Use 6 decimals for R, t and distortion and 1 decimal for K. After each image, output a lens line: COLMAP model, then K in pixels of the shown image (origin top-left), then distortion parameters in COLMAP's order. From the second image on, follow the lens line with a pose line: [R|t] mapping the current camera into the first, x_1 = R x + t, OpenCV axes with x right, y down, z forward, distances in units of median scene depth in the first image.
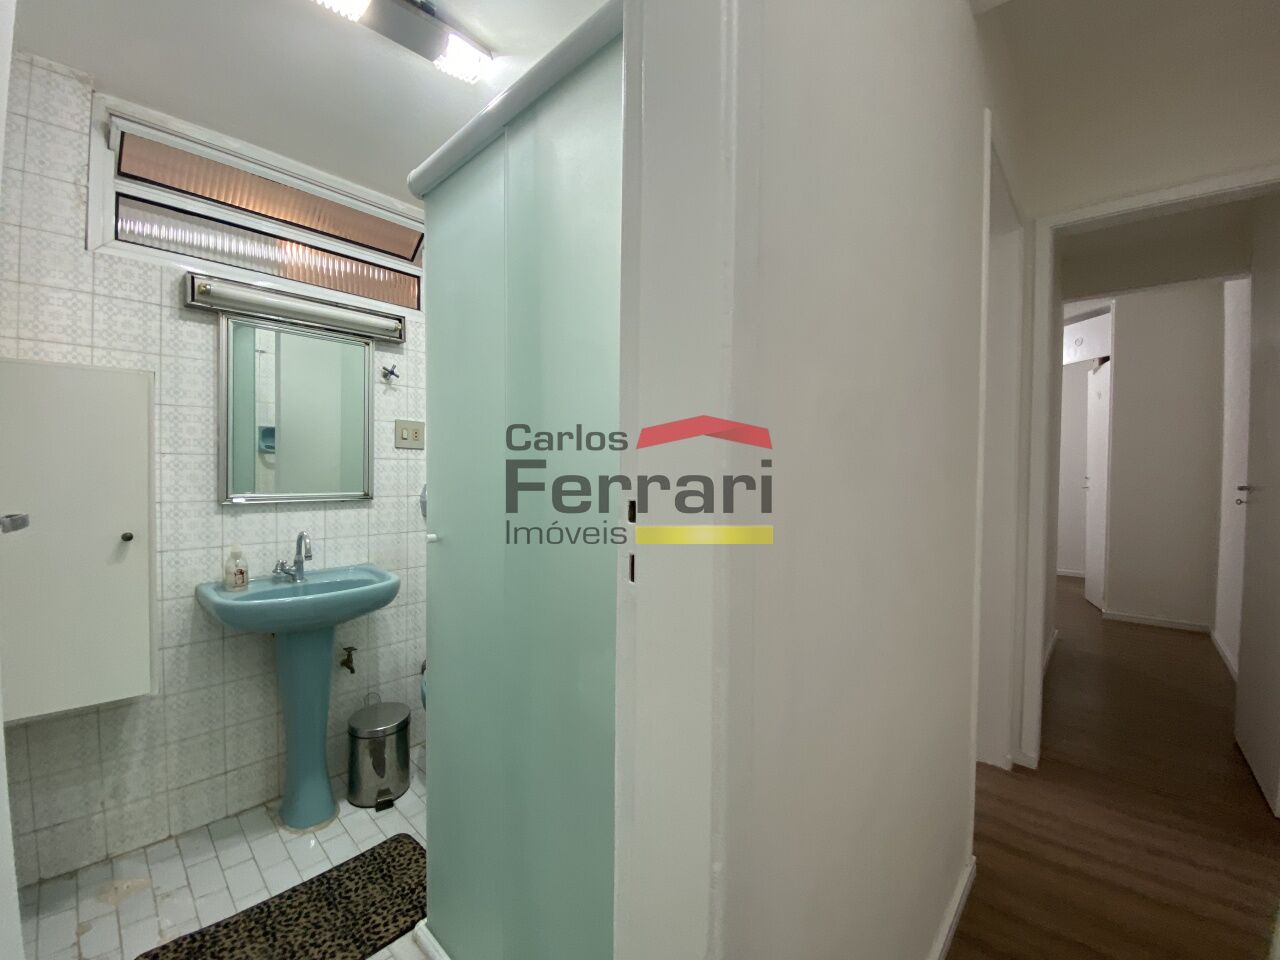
lens RADIAL K [[511.0, 0, 640.0], [0, 511.0, 480.0], [0, 0, 1]] dist [0.000149, -0.012638]
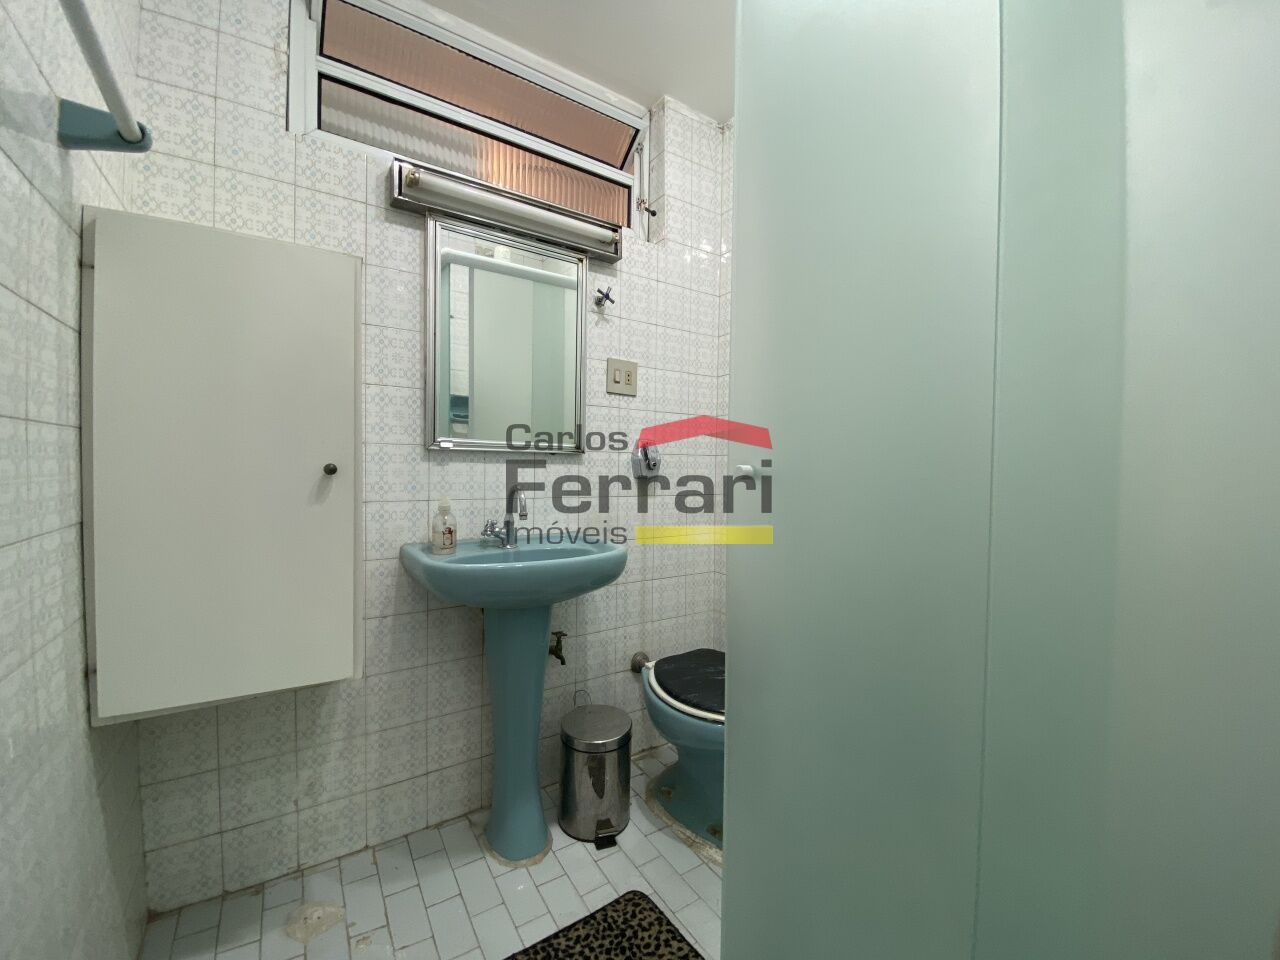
lens RADIAL K [[511.0, 0, 640.0], [0, 511.0, 480.0], [0, 0, 1]] dist [0.012368, -0.019687]
pose [[0.968629, 0.011575, -0.248243, -0.288573], [-0.009818, 0.999917, 0.008314, 0.089923], [0.248319, -0.005616, 0.968662, 0.284306]]
